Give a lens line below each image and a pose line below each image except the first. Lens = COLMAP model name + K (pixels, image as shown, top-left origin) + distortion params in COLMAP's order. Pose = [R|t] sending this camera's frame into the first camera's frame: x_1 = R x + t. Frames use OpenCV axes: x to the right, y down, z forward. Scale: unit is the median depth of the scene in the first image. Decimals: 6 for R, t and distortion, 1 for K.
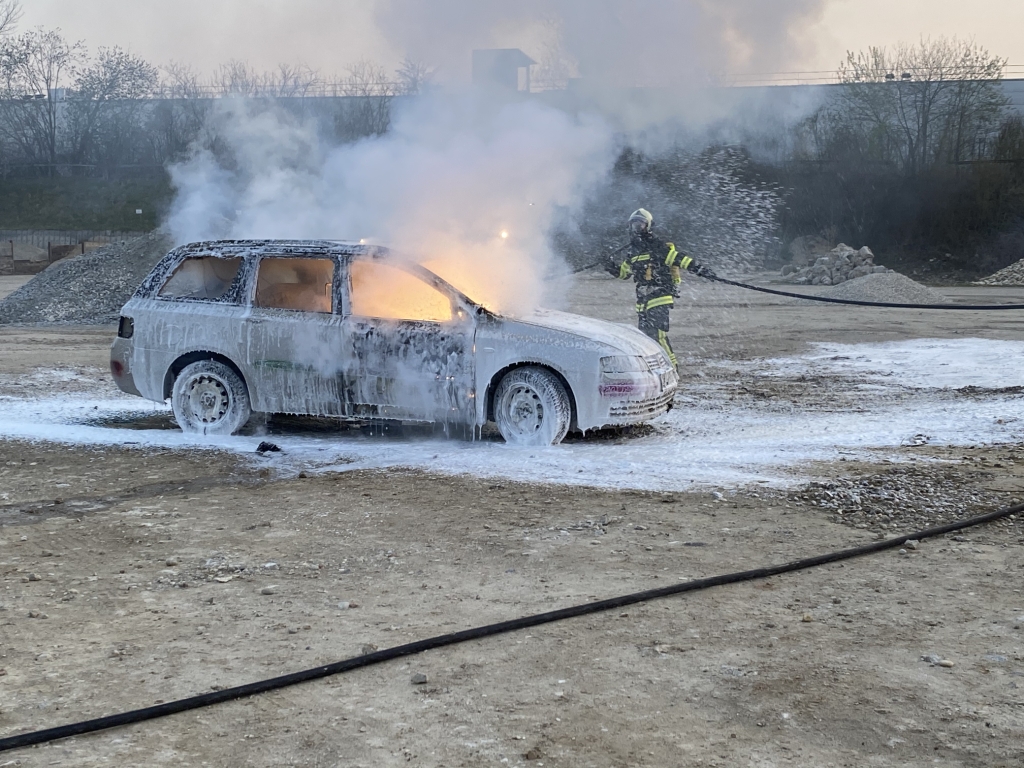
lens RADIAL K [[1522.1, 0, 511.7], [0, 1522.1, 377.7], [0, 0, 1]] dist [0.242083, -0.914413]
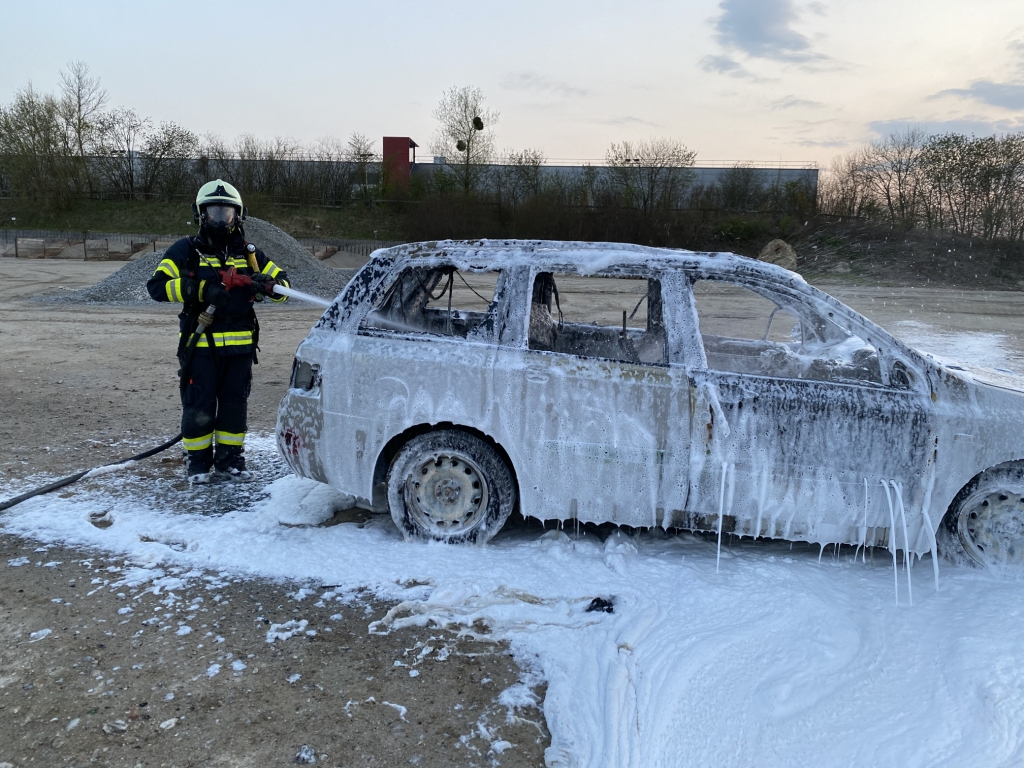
lens RADIAL K [[789.4, 0, 512.0], [0, 789.4, 384.0], [0, 0, 1]] dist [0.013735, -0.003519]
pose [[0.987791, -0.000788, 0.155782, -0.034958], [-0.011667, 0.996805, 0.079022, -0.008549], [-0.155347, -0.079874, 0.984626, 0.108486]]
